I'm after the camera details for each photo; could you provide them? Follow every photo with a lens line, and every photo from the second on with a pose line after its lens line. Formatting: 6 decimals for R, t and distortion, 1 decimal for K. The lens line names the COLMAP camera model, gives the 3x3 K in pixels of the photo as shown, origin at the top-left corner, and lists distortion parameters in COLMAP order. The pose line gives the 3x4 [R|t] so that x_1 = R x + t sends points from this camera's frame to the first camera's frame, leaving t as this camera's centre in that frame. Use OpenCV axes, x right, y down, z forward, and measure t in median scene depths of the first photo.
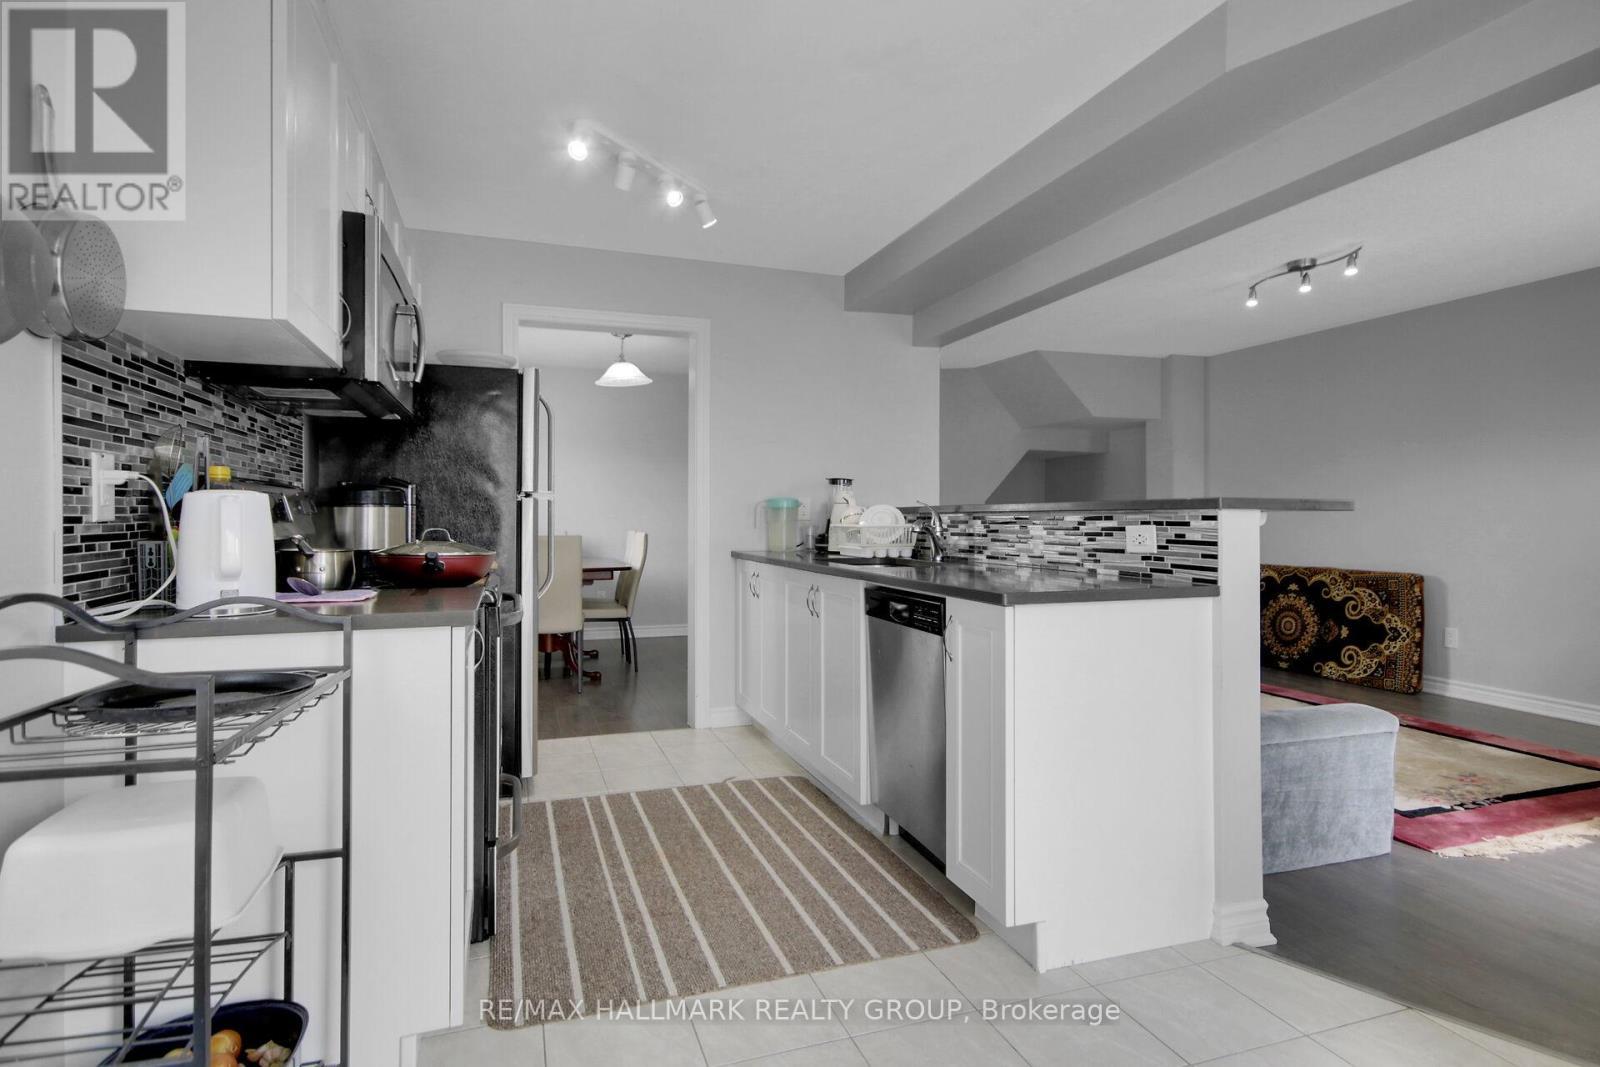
lens RADIAL K [[750.5, 0, 797.9], [0, 750.5, 507.4], [0, 0, 1]] dist [0.002009, -0.000409]
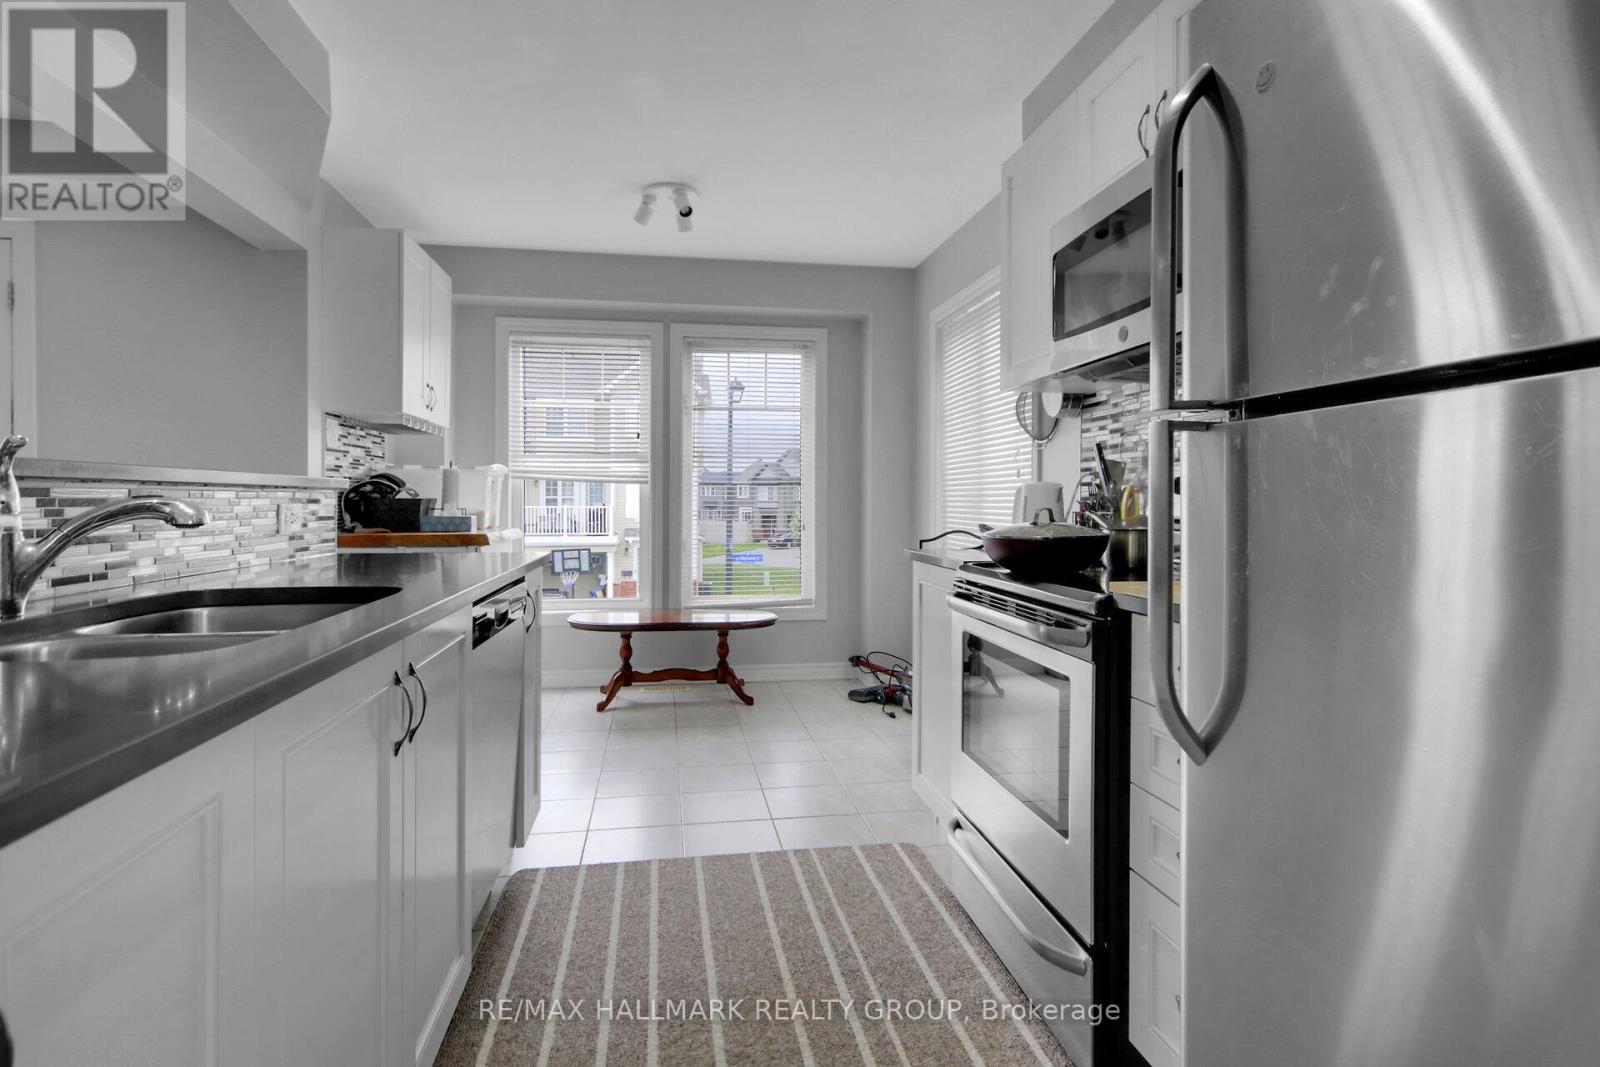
lens RADIAL K [[750.5, 0, 797.9], [0, 750.5, 507.4], [0, 0, 1]] dist [0.002009, -0.000409]
pose [[-0.982465, -0.003482, 0.186413, -0.357665], [-0.004272, 0.999984, -0.003839, 0.032609], [-0.186397, -0.004568, -0.982464, 1.941846]]
